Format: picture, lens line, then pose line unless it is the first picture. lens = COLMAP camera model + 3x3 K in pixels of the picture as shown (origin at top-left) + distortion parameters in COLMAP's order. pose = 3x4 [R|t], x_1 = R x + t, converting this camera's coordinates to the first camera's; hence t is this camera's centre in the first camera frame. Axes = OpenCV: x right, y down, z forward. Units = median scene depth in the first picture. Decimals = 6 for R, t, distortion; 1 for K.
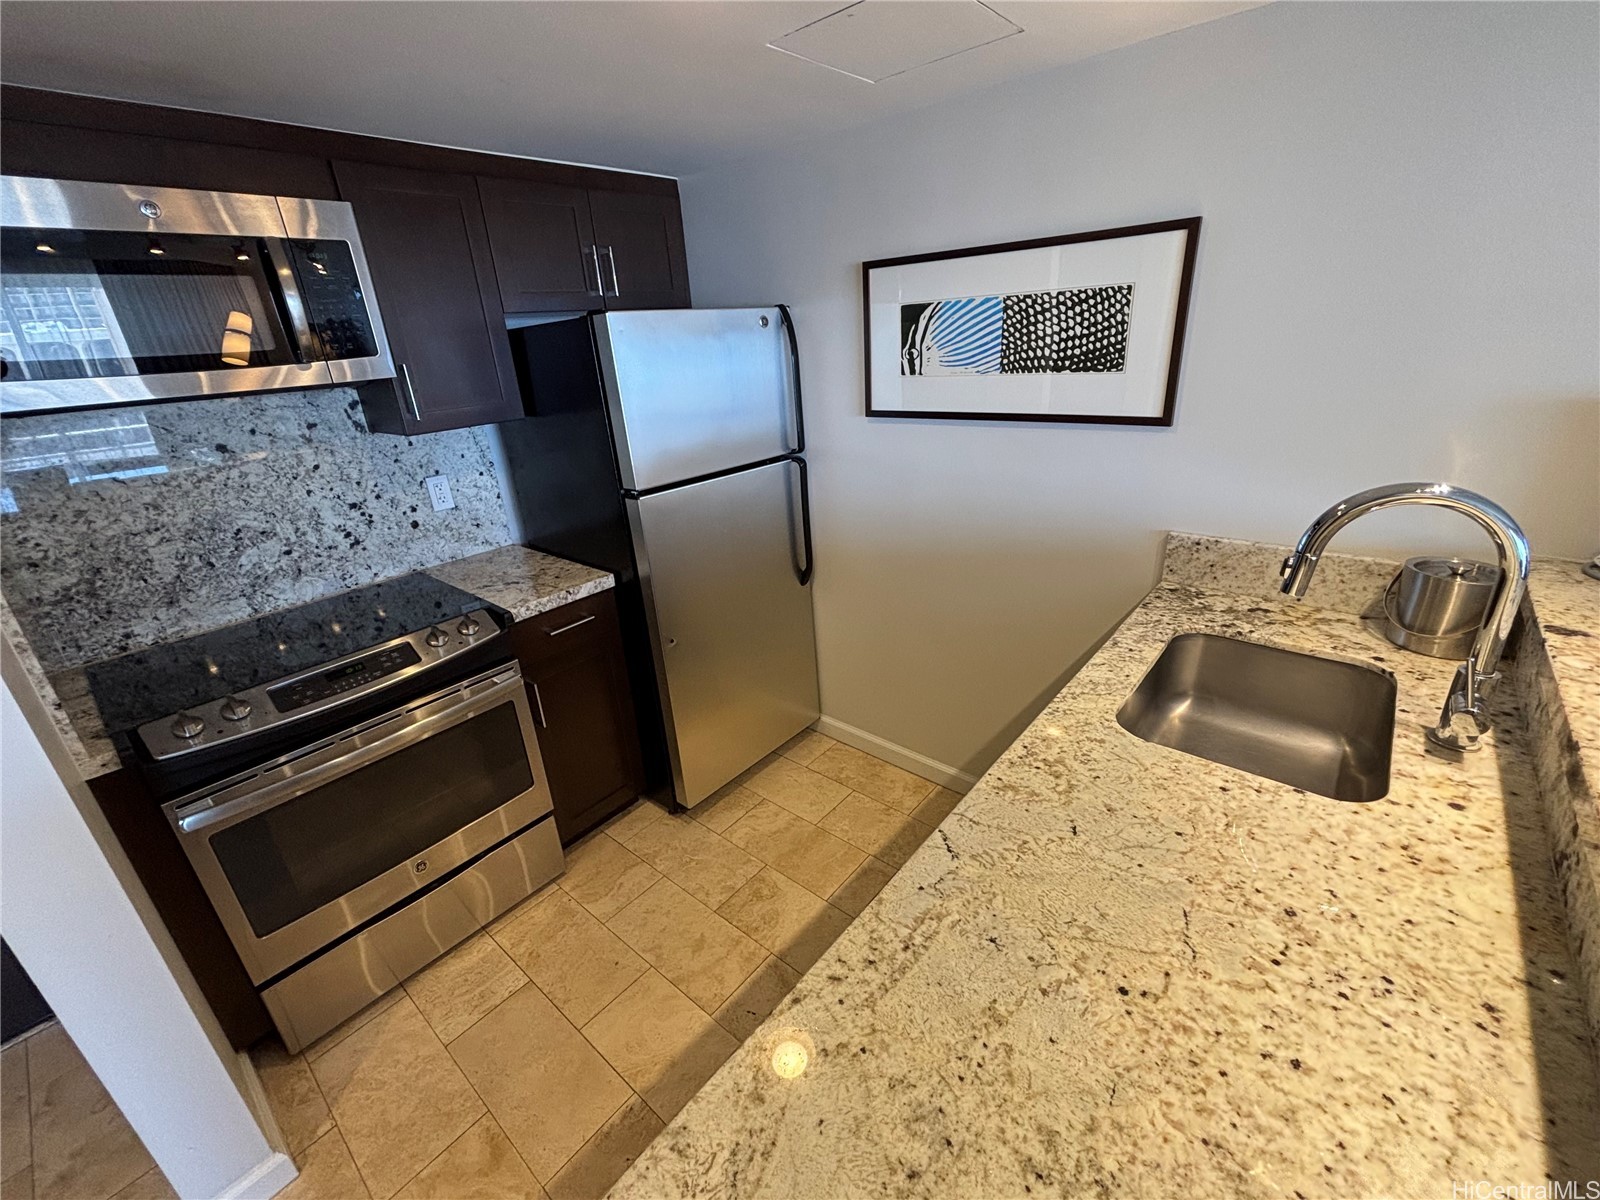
lens RADIAL K [[666.9, 0, 801.2], [0, 666.9, 600.1], [0, 0, 1]] dist [-0.001180, 0.000285]
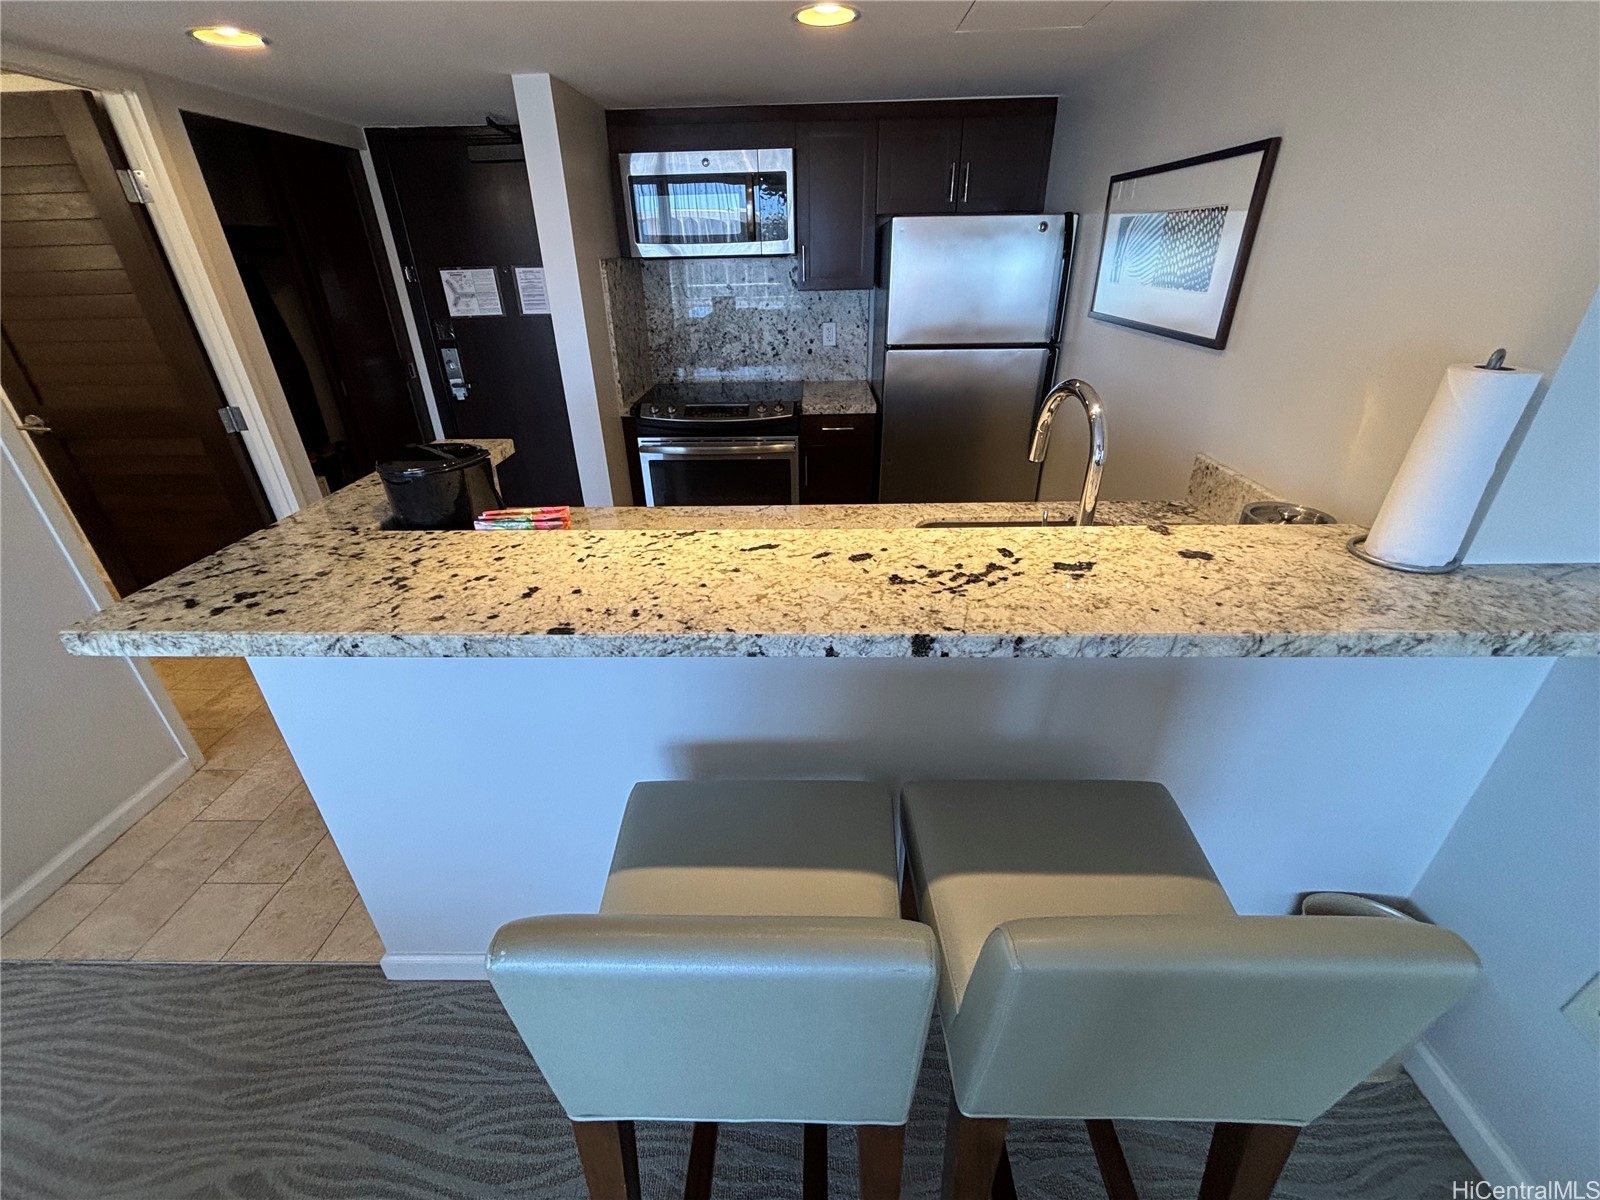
lens RADIAL K [[666.9, 0, 793.7], [0, 666.9, 598.7], [0, 0, 1]] dist [-0.001180, 0.000285]
pose [[0.629178, 0.406920, -0.662232, 0.796530], [-0.312770, 0.912530, 0.263561, 0.023120], [0.711554, 0.041300, 0.701416, -0.154810]]
